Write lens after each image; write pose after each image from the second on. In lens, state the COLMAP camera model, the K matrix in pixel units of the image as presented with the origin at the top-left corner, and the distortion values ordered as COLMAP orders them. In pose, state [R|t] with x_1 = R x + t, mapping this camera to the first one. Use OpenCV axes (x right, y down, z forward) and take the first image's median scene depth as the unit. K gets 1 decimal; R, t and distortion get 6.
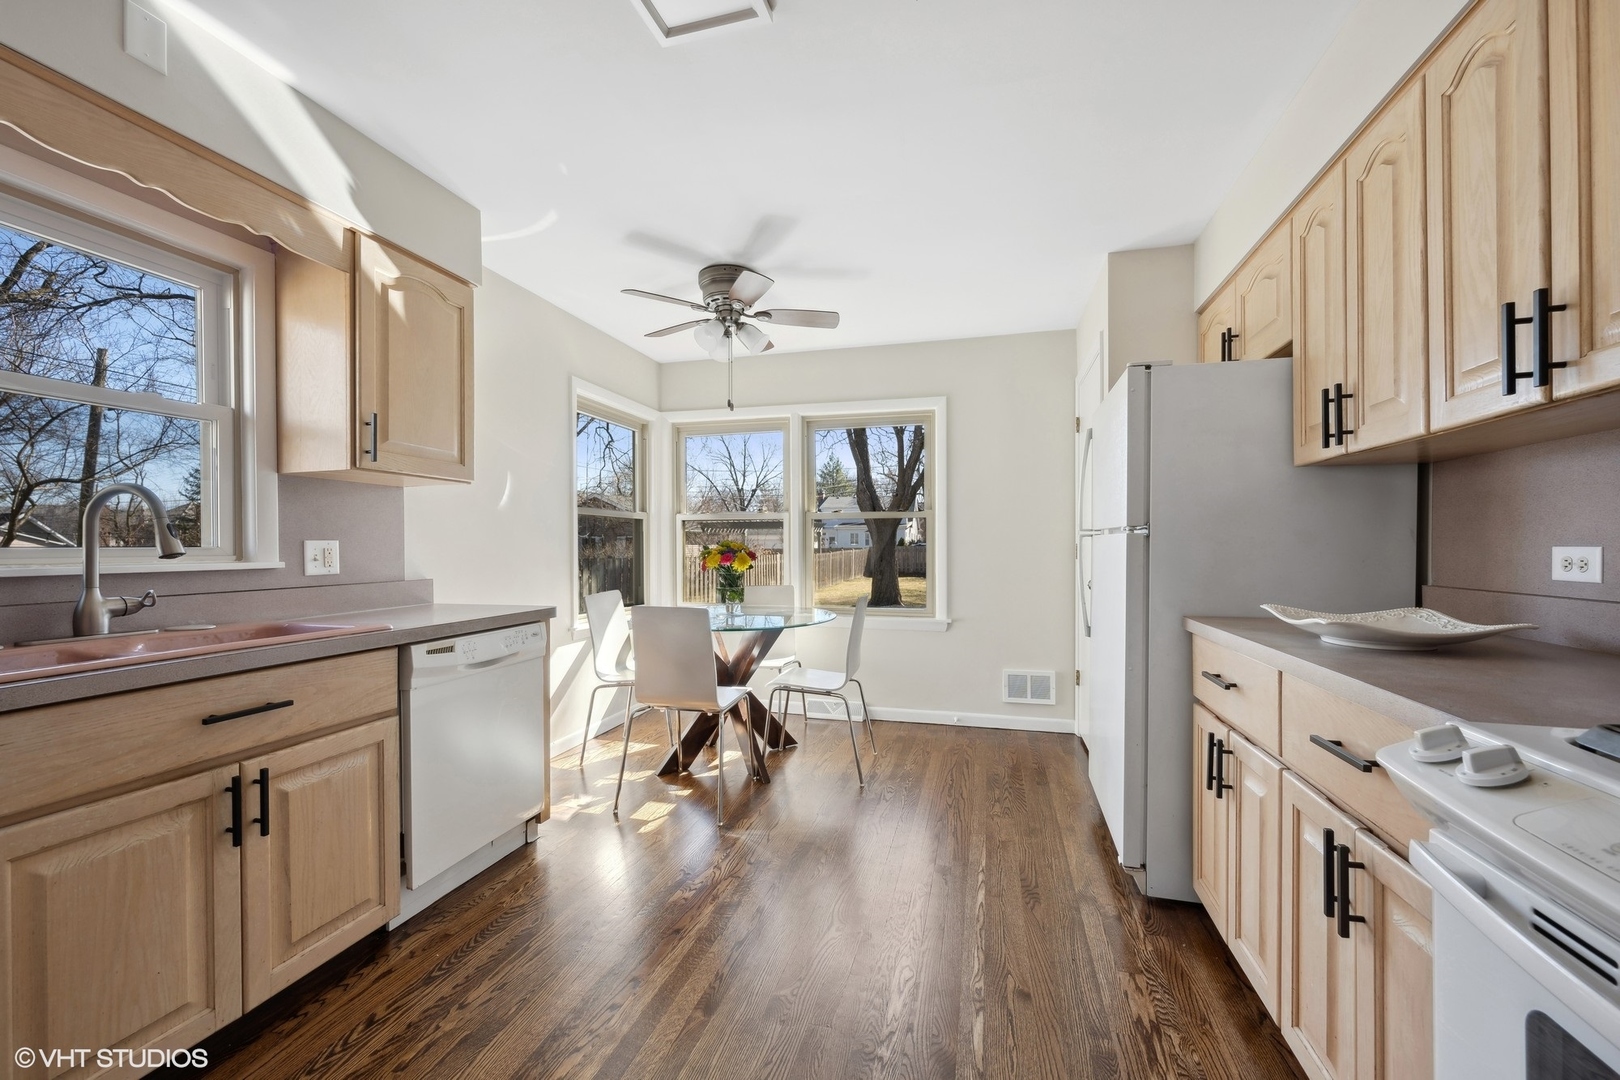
lens RADIAL K [[654.7, 0, 809.4], [0, 654.7, 544.7], [0, 0, 1]] dist [-0.000876, -0.000014]
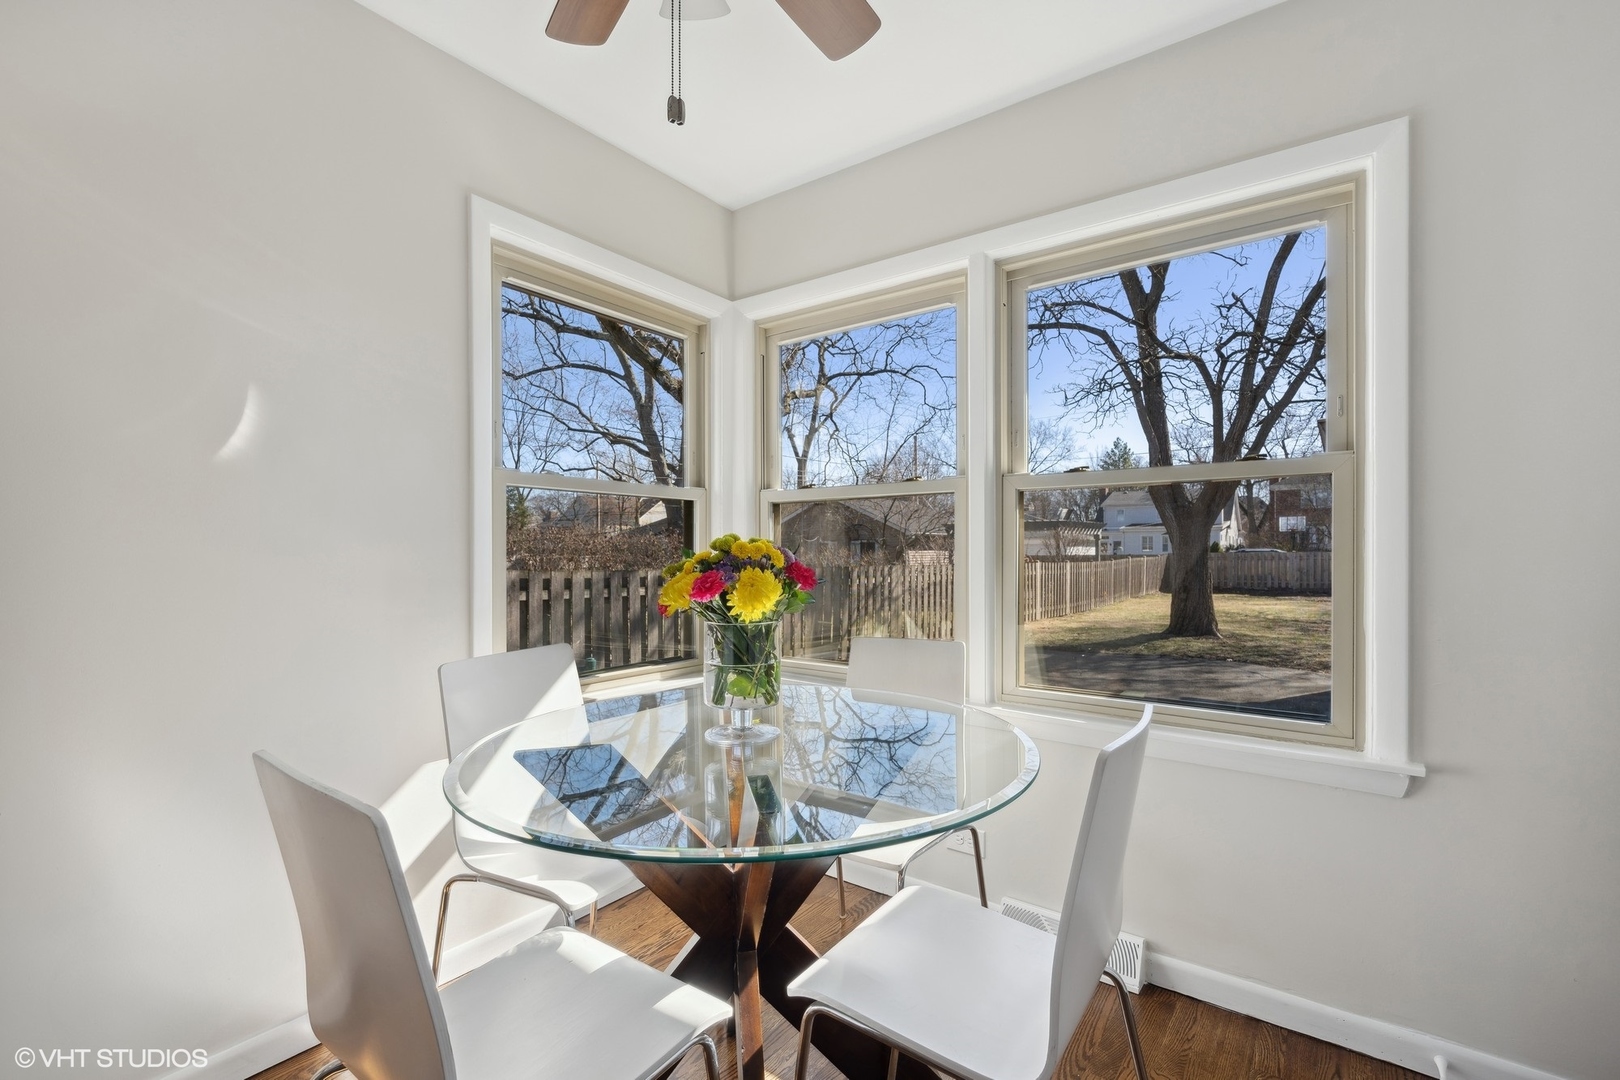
lens RADIAL K [[707.6, 0, 816.8], [0, 707.6, 554.6], [0, 0, 1]] dist [-0.001336, -0.000155]
pose [[0.931976, 0.002636, -0.362510, 0.051763], [-0.000583, 0.999983, 0.005774, 0.002140], [0.362519, -0.005170, 0.931962, 0.508761]]
